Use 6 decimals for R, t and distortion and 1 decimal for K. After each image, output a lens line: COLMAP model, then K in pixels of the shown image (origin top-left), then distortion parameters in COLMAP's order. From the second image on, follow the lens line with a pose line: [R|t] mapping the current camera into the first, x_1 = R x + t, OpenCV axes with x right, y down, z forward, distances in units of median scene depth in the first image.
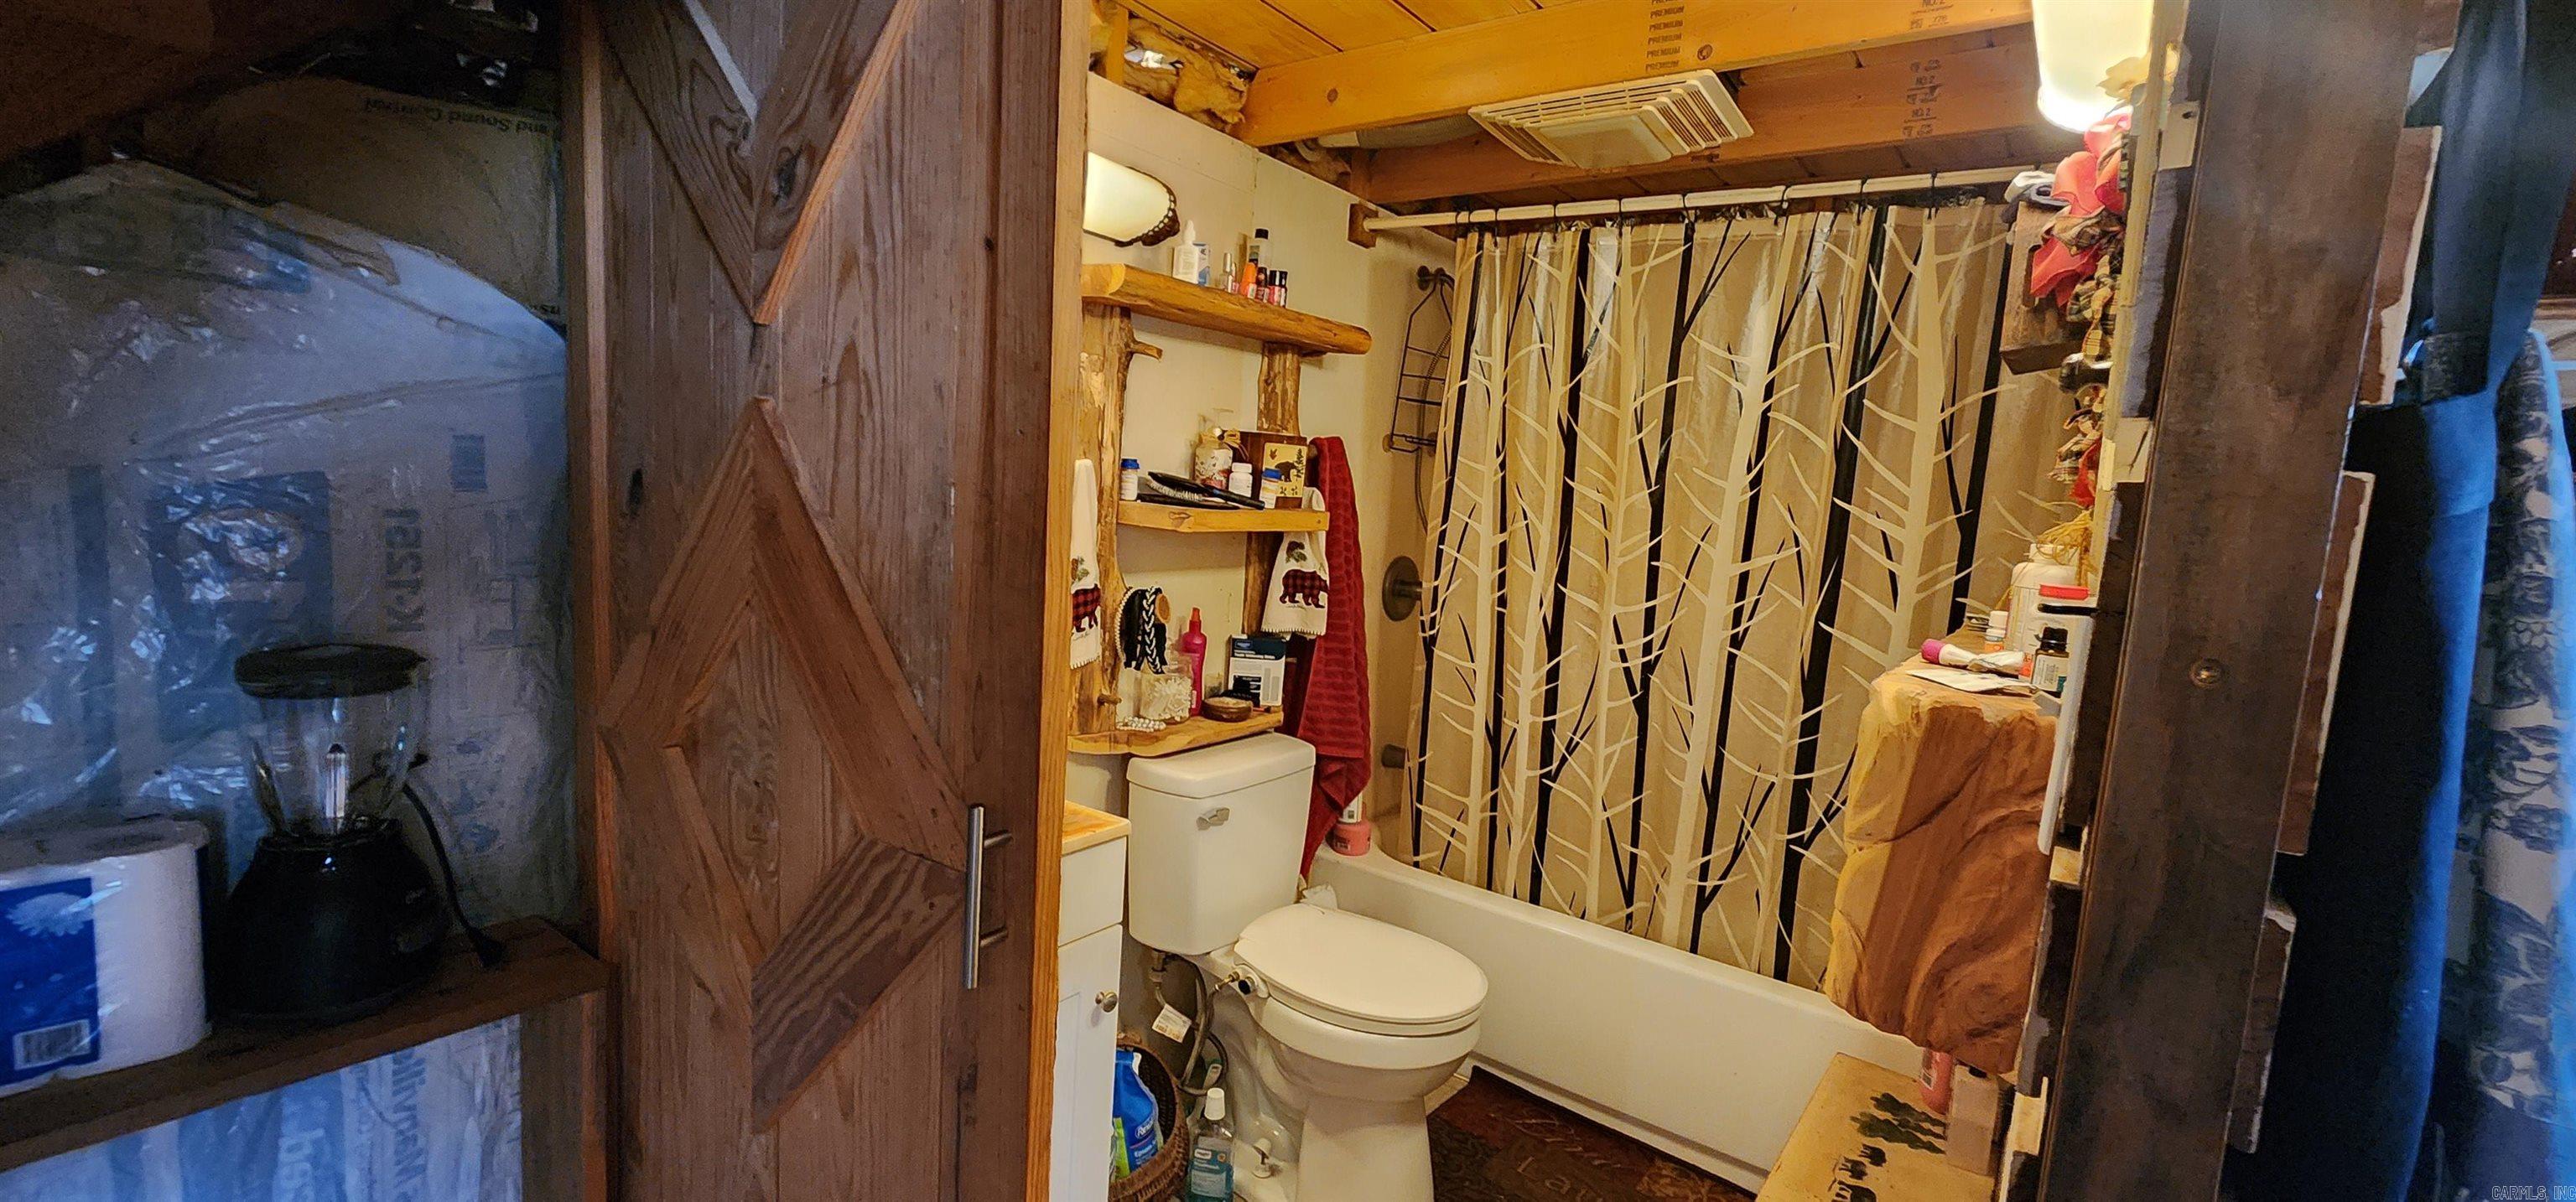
lens RADIAL K [[1054.8, 0, 1301.0], [0, 1054.8, 601.3], [0, 0, 1]] dist [-0.004637, -0.000209]
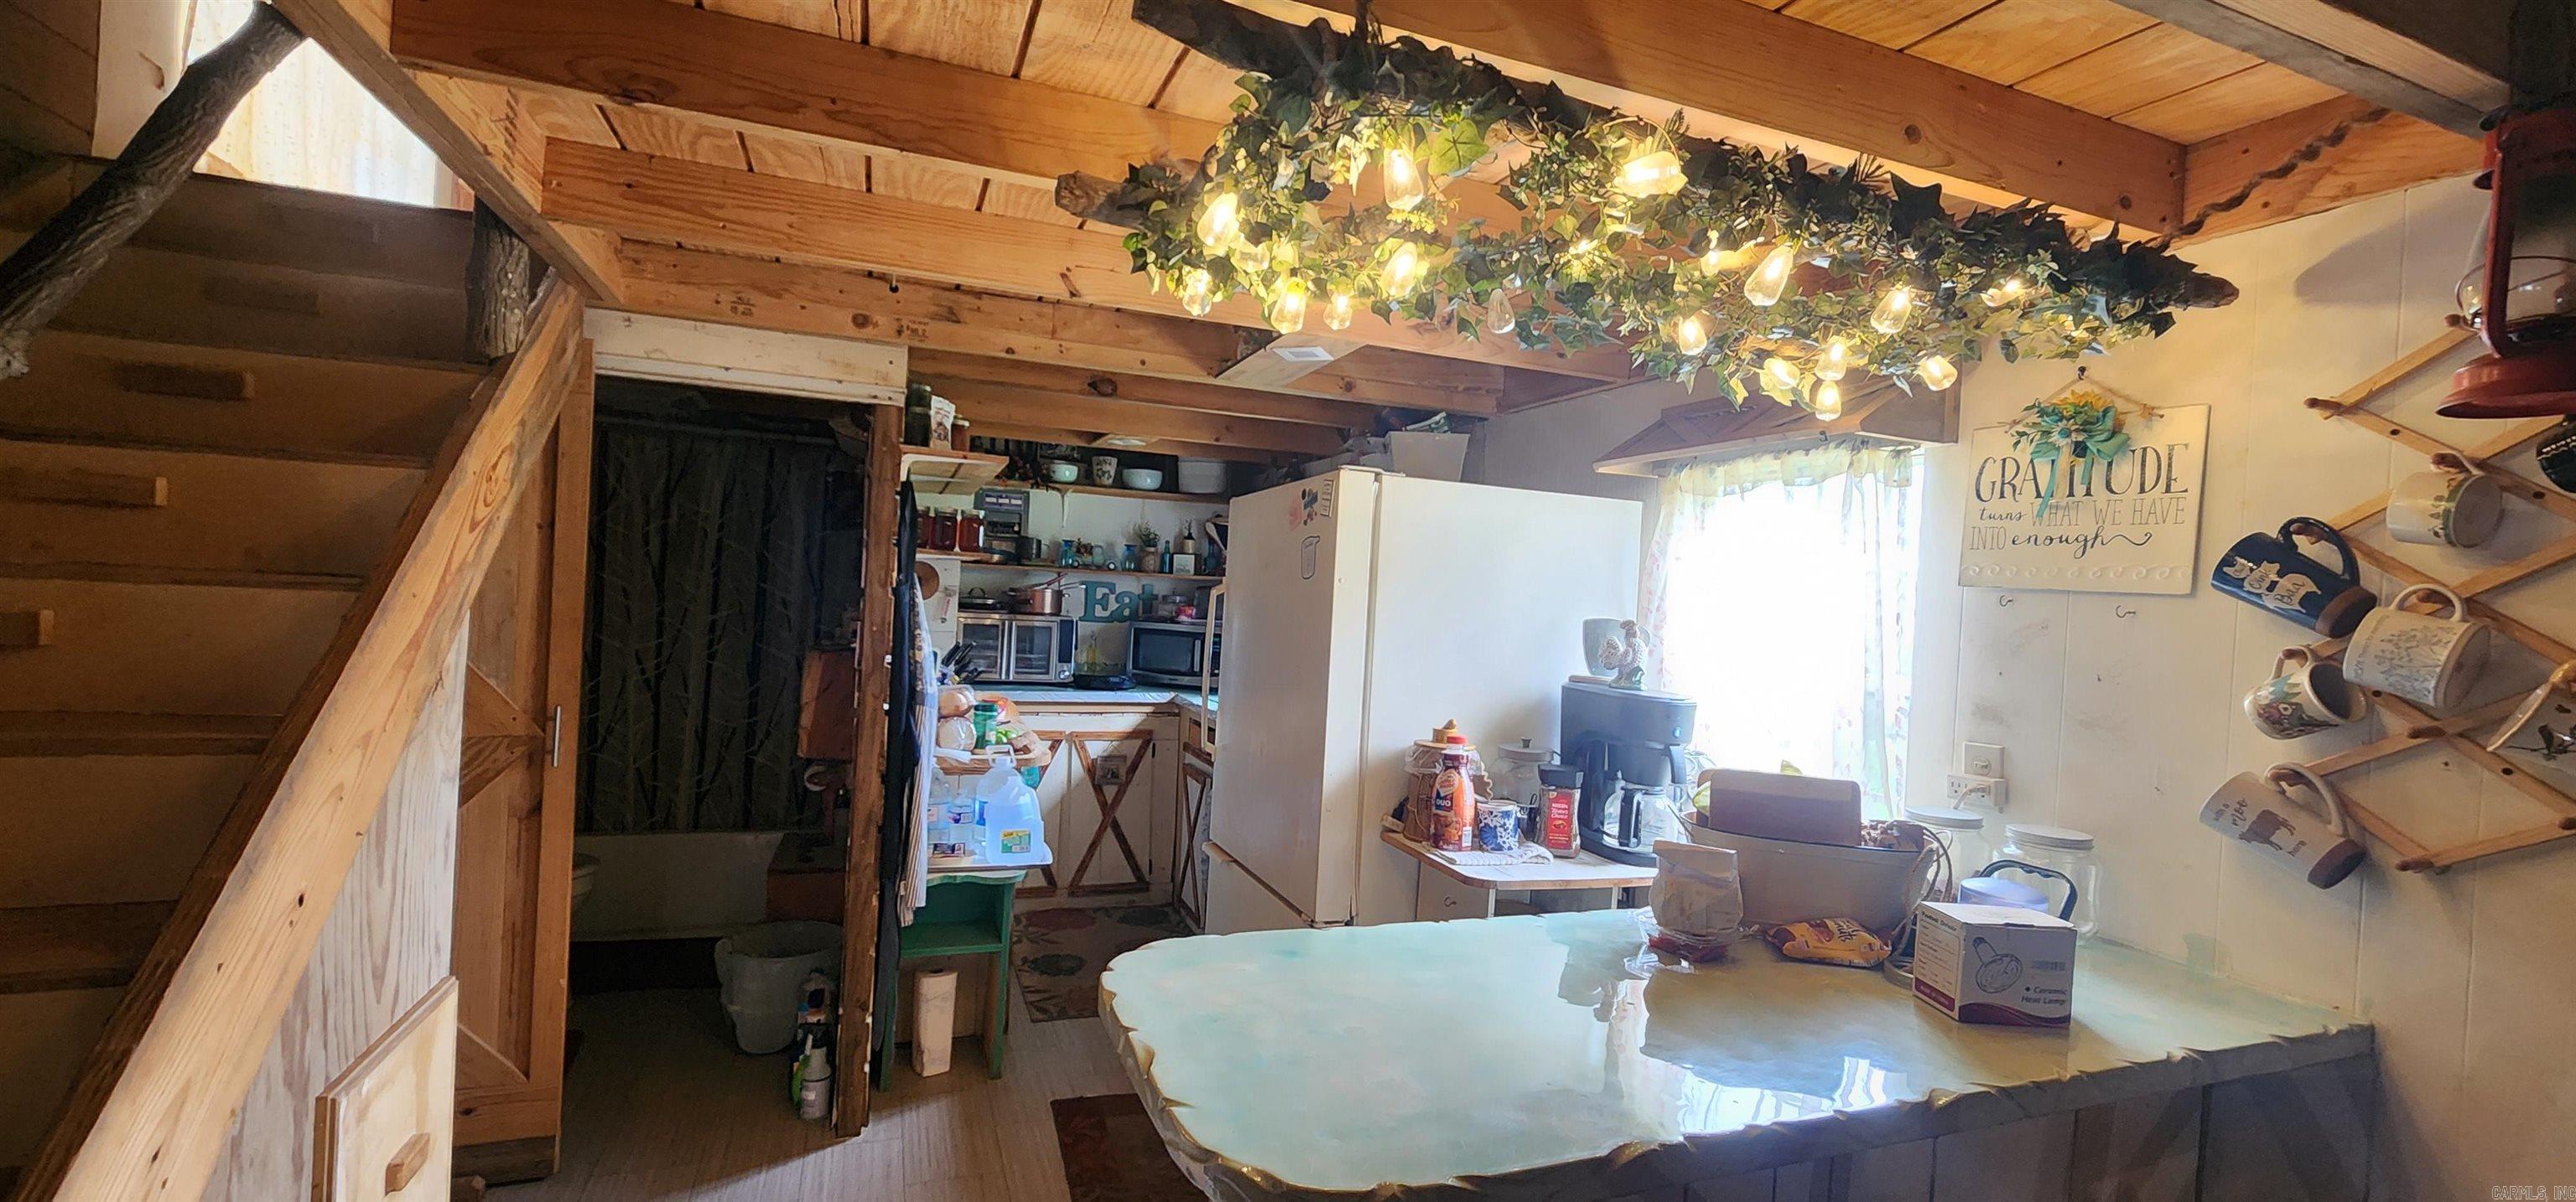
lens RADIAL K [[1054.8, 0, 1303.6], [0, 1054.8, 588.4], [0, 0, 1]] dist [-0.004637, -0.000209]
pose [[0.529713, -0.035276, 0.847443, -0.635244], [0.076109, 0.997081, -0.006069, 0.008260], [-0.844755, 0.067713, 0.530852, -0.935353]]
